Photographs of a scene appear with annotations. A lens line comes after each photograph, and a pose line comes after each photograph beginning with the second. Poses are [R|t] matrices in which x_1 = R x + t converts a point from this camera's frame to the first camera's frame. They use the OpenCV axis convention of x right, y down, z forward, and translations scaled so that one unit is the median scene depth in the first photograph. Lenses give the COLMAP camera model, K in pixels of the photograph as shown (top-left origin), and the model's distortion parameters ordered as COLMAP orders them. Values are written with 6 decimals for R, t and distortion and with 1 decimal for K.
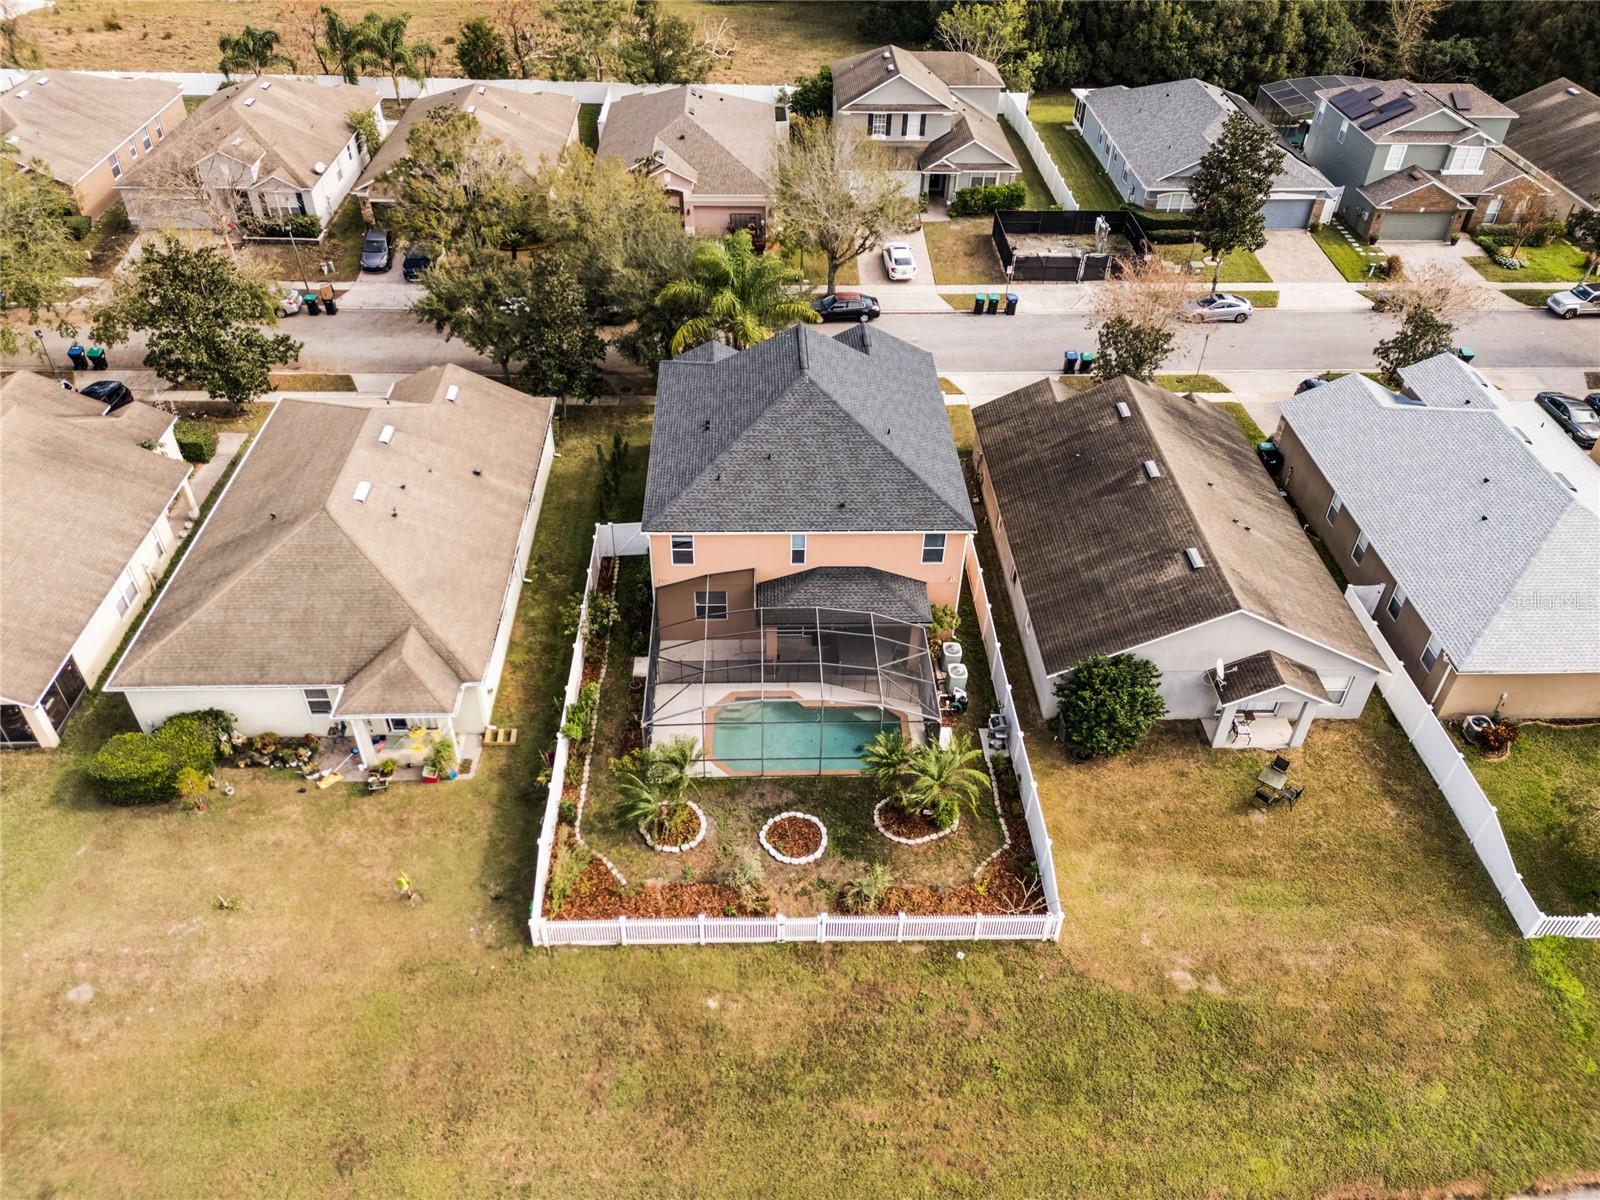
lens RADIAL K [[1165.0, 0, 789.7], [0, 1165.0, 601.6], [0, 0, 1]] dist [0.082152, -0.082185]
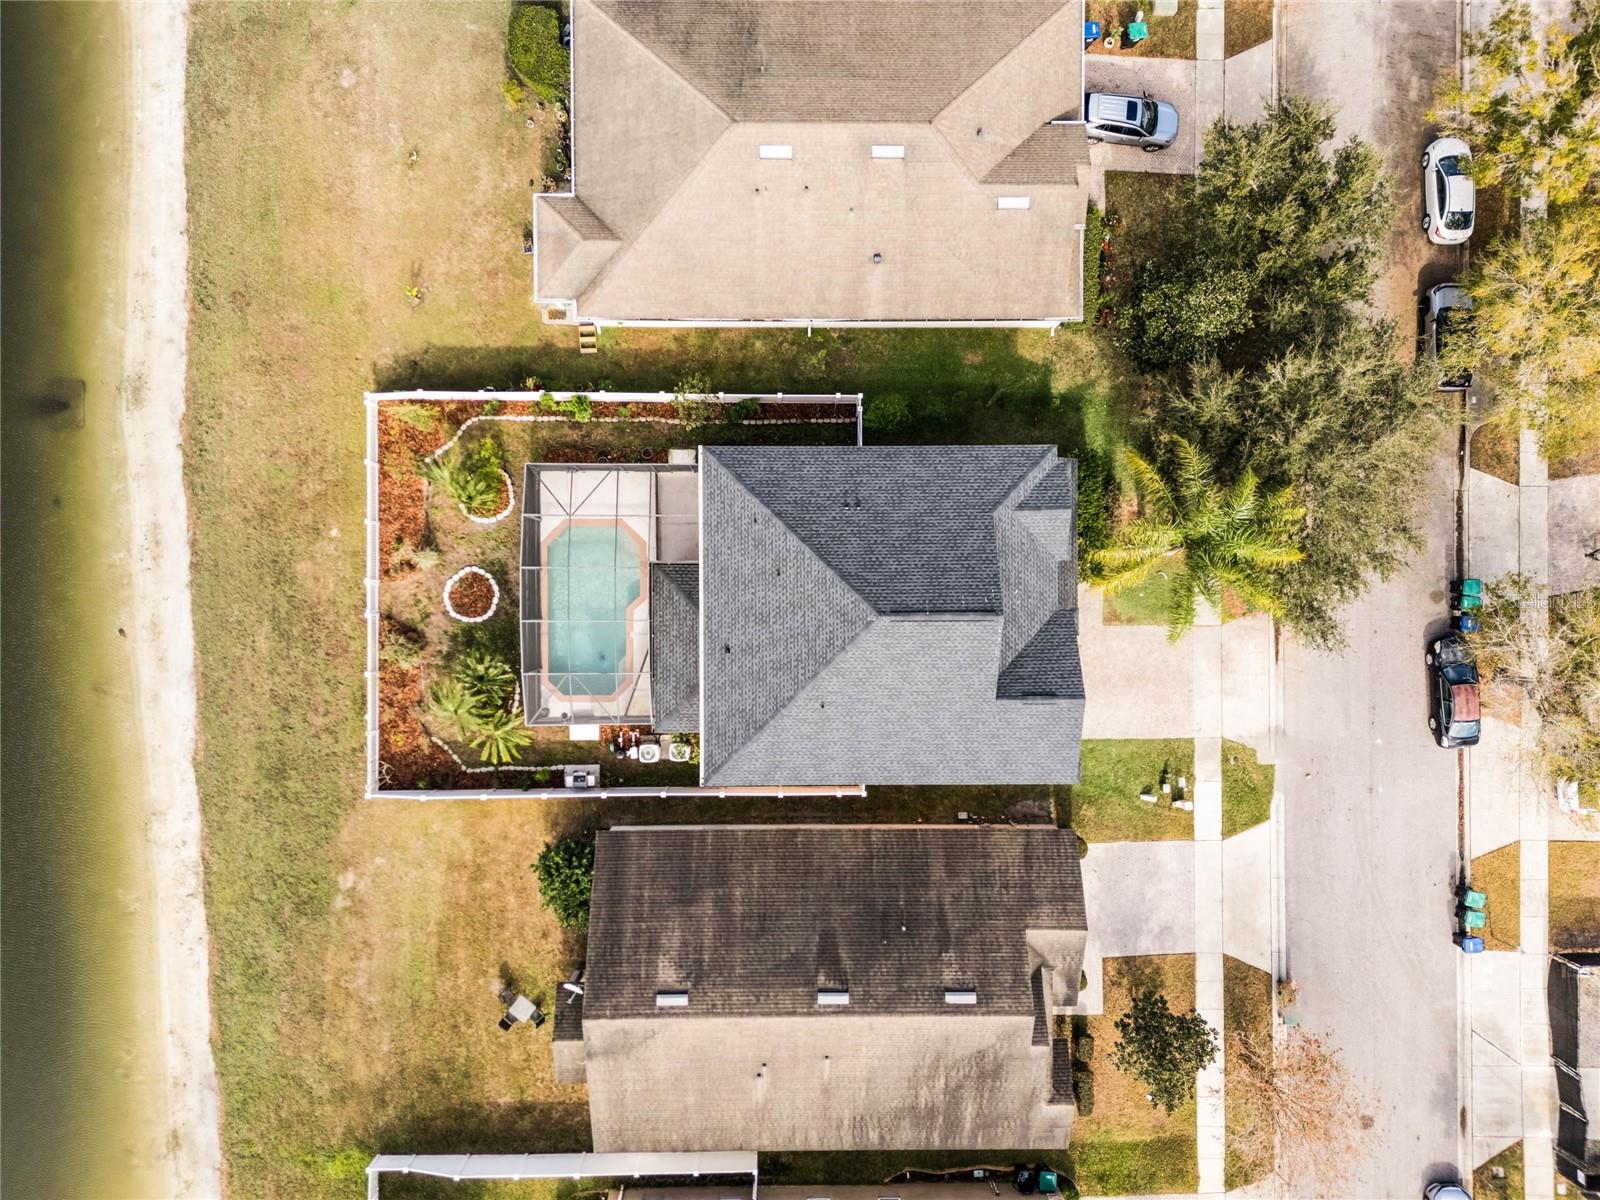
lens RADIAL K [[1165.0, 0, 799.8], [0, 1165.0, 591.4], [0, 0, 1]] dist [0.082152, -0.082185]
pose [[-0.025243, 0.999488, -0.019645, 0.013618], [-0.654448, -0.001667, 0.756105, -0.845973], [0.755685, 0.031943, 0.654156, 0.405816]]
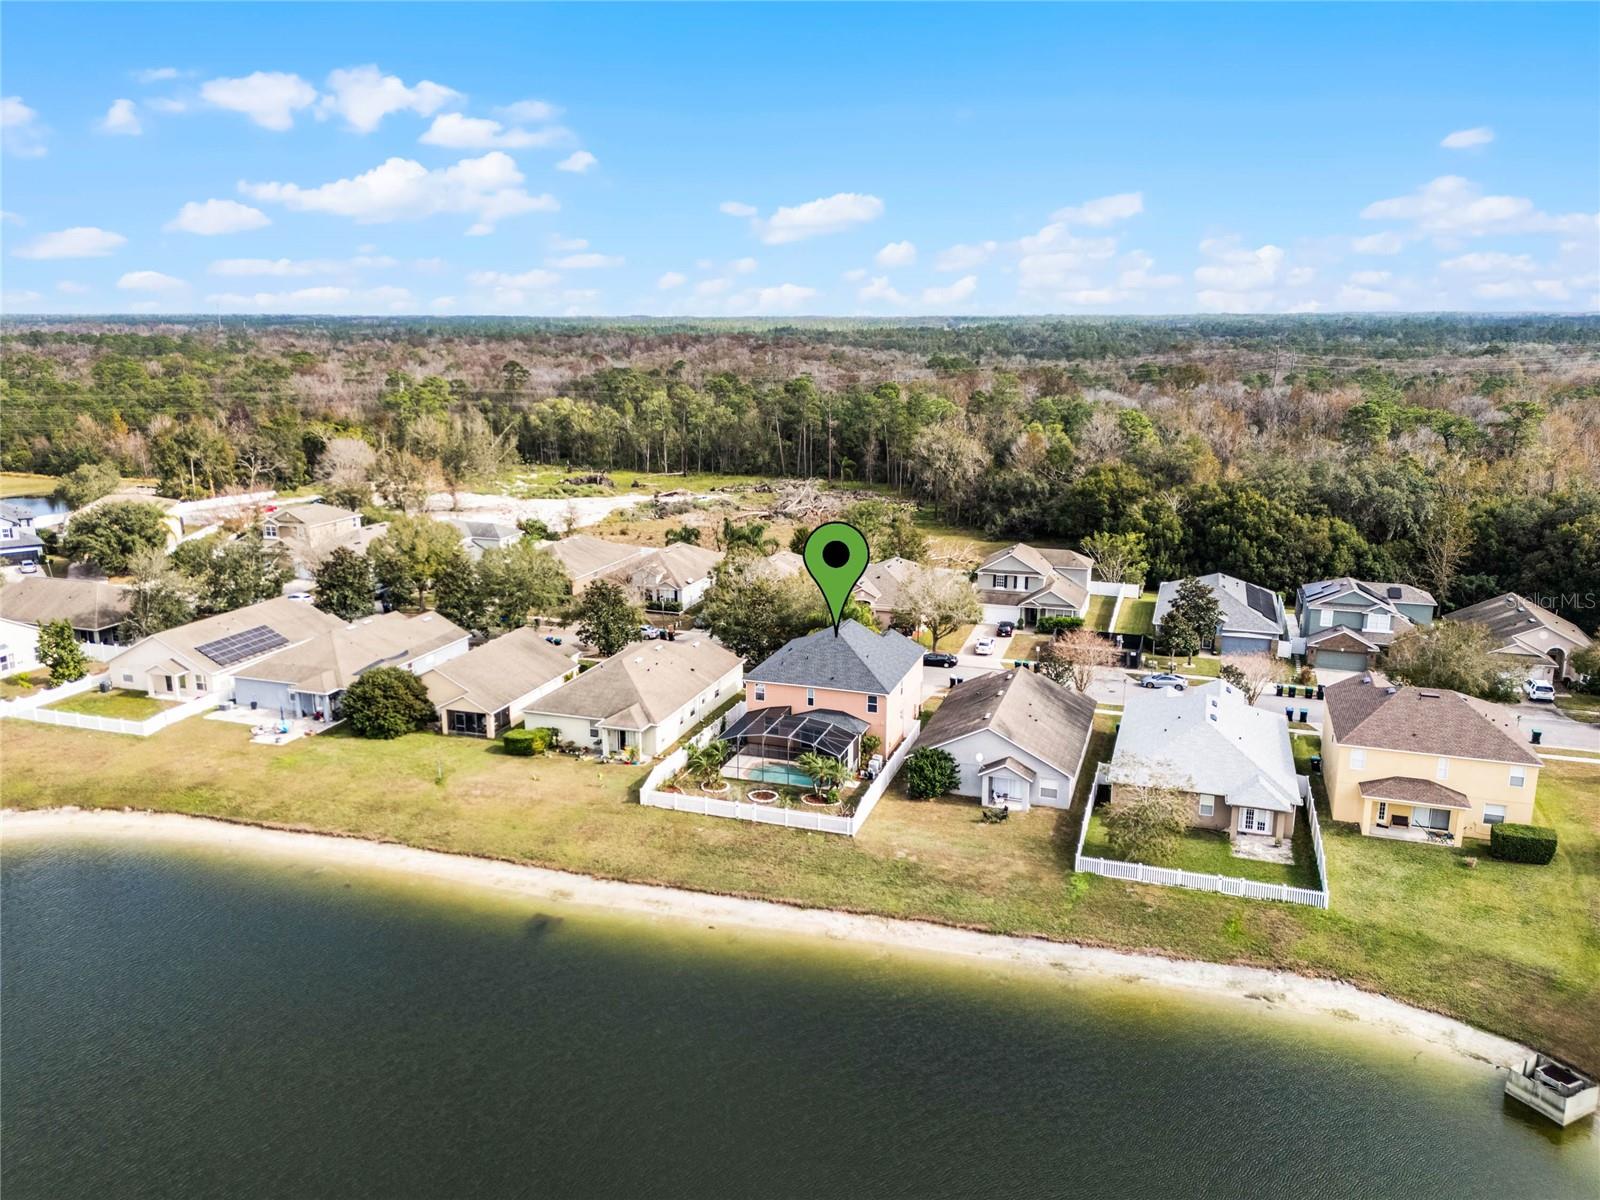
lens RADIAL K [[1165.0, 0, 795.9], [0, 1165.0, 620.2], [0, 0, 1]] dist [0.082152, -0.082185]
pose [[0.936554, 0.069311, -0.343602, 0.706259], [-0.209917, 0.895939, -0.391444, 0.668985], [0.280716, 0.438736, 0.853645, -0.895805]]
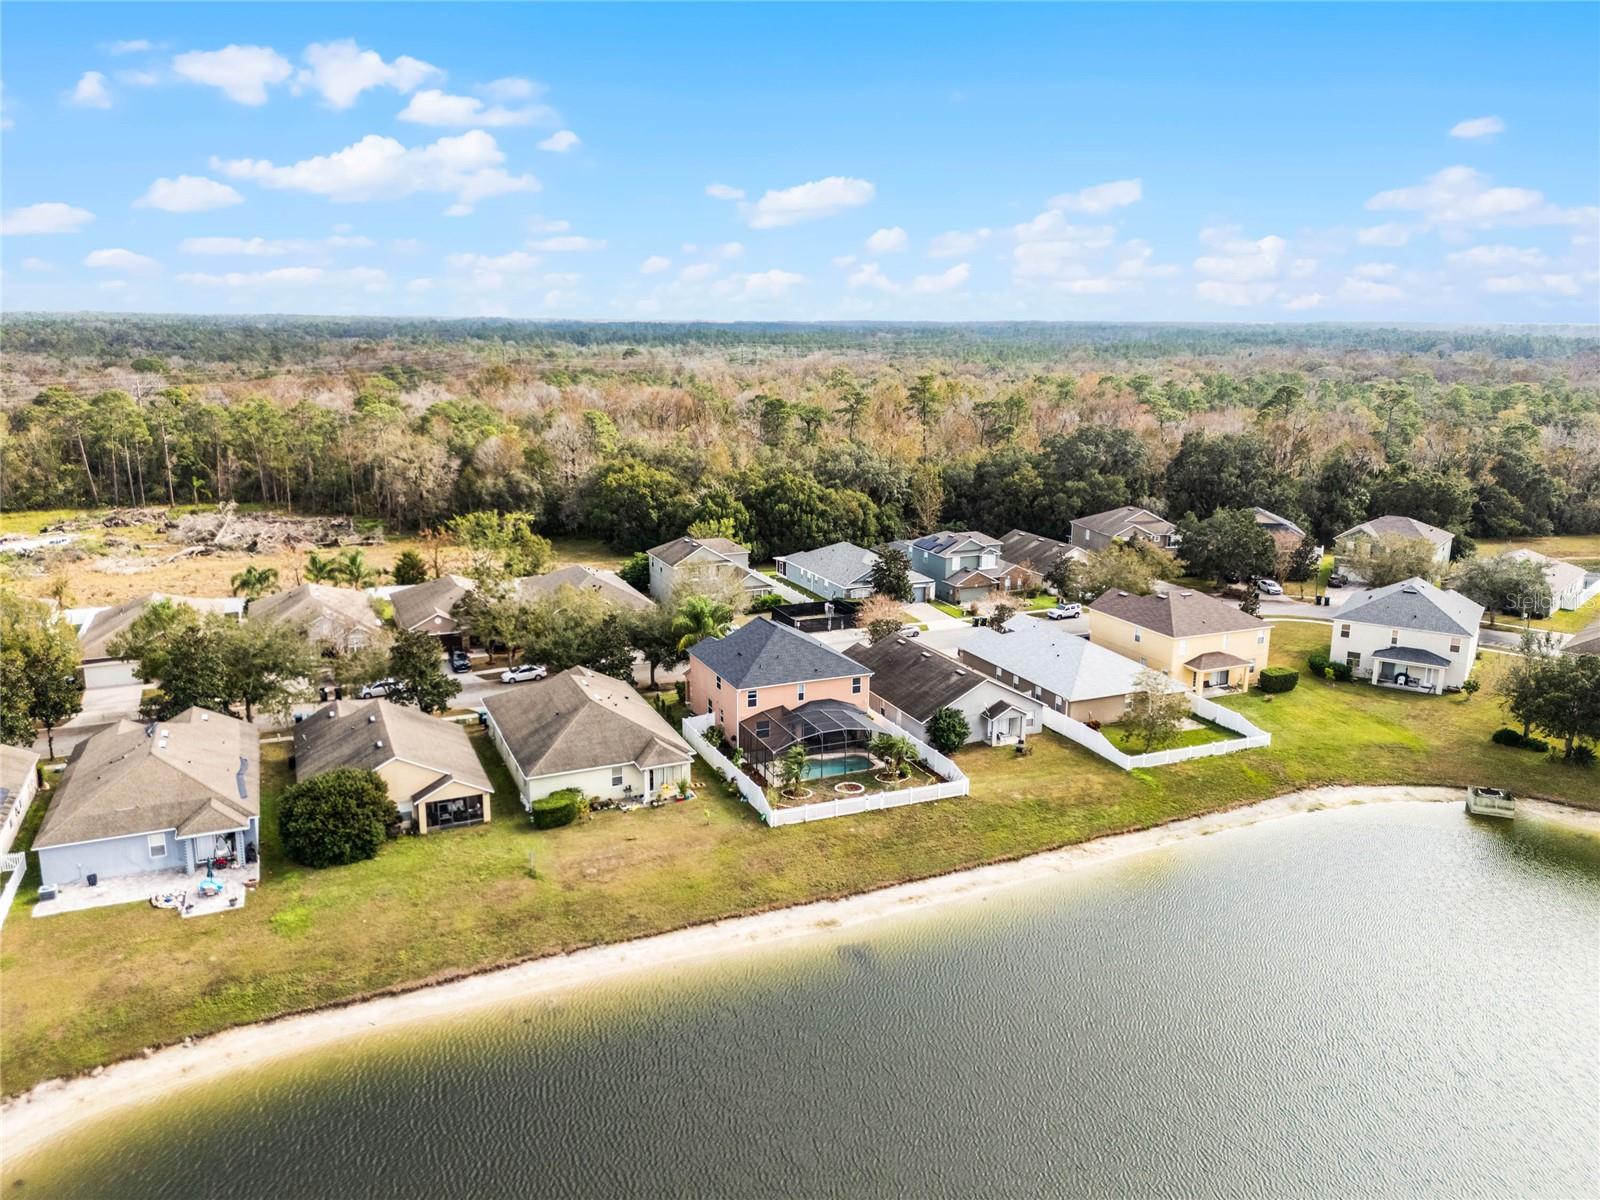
lens RADIAL K [[1165.0, 0, 780.4], [0, 1165.0, 623.7], [0, 0, 1]] dist [0.082152, -0.082185]
pose [[0.931356, -0.103459, 0.349103, -0.778098], [0.240919, 0.893996, -0.377796, 0.655539], [-0.273010, 0.435968, 0.857553, -0.923145]]
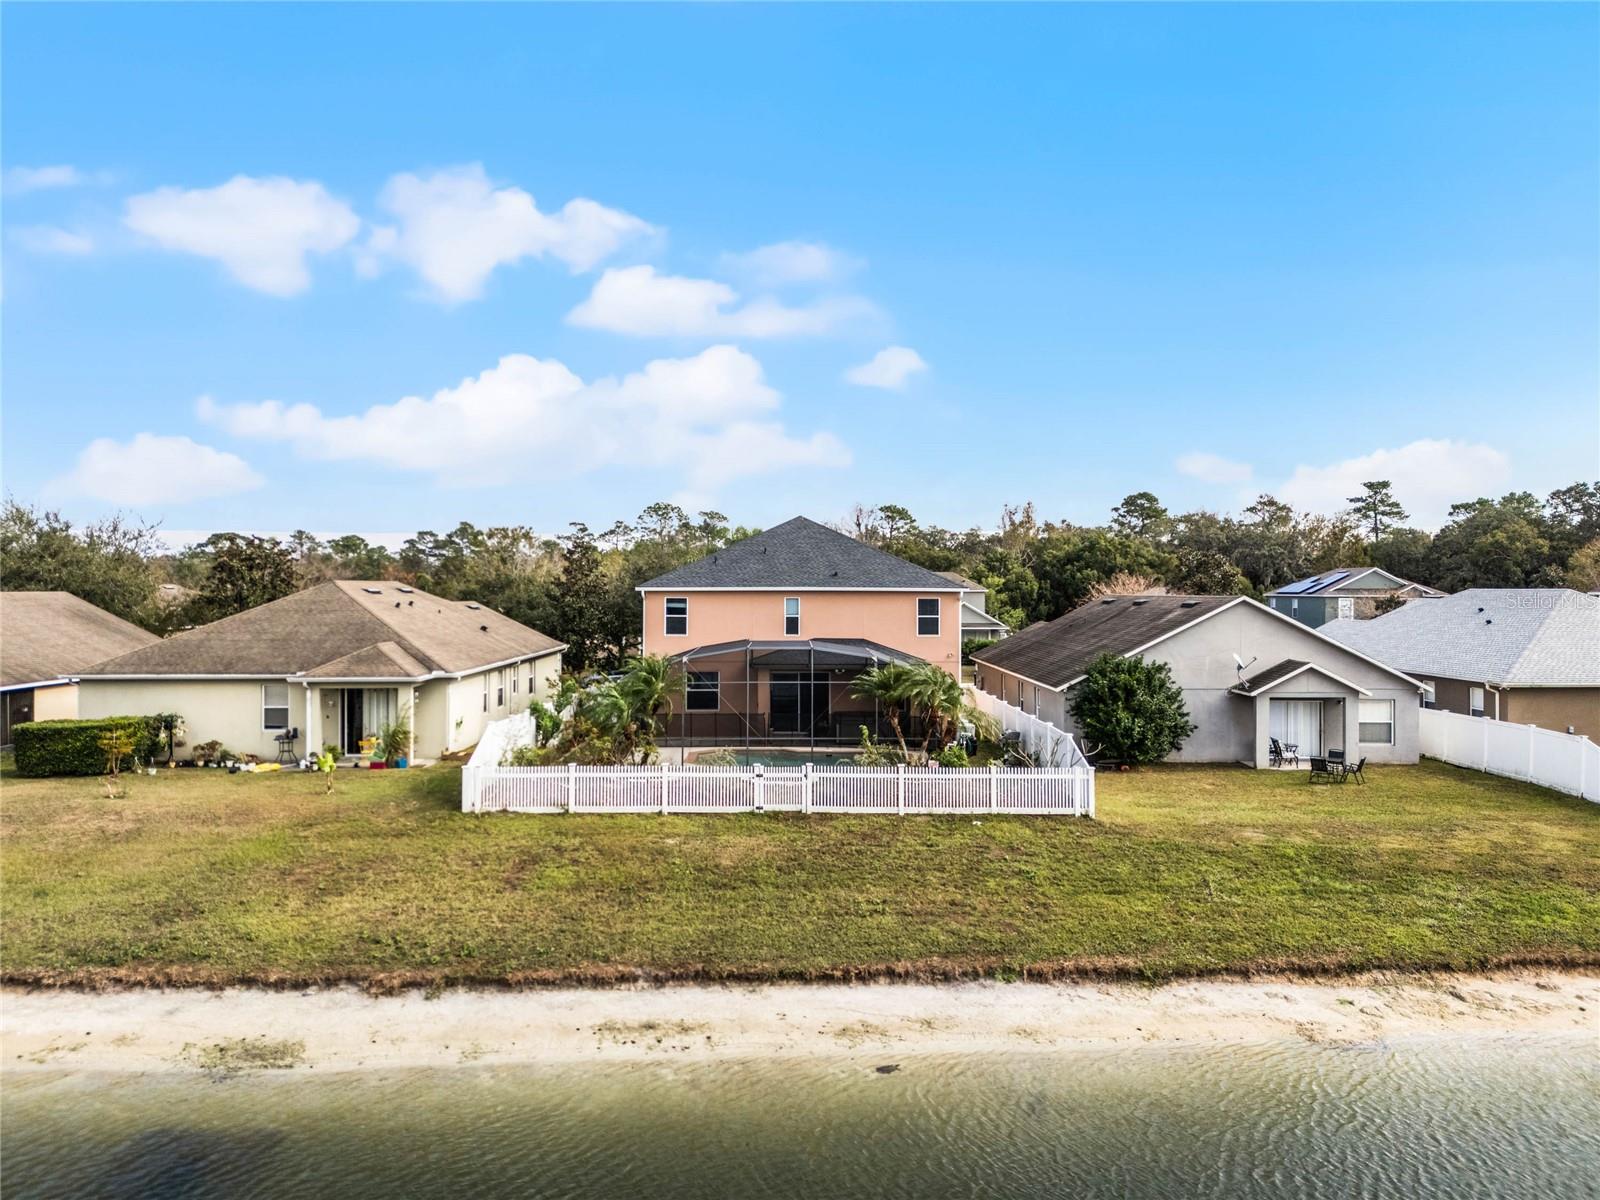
lens RADIAL K [[1165.0, 0, 790.2], [0, 1165.0, 599.9], [0, 0, 1]] dist [0.082152, -0.082185]
pose [[0.999548, -0.016067, -0.025398, 0.031531], [-0.003613, 0.774737, -0.632273, 0.574047], [0.029835, 0.632080, 0.774329, 0.216571]]
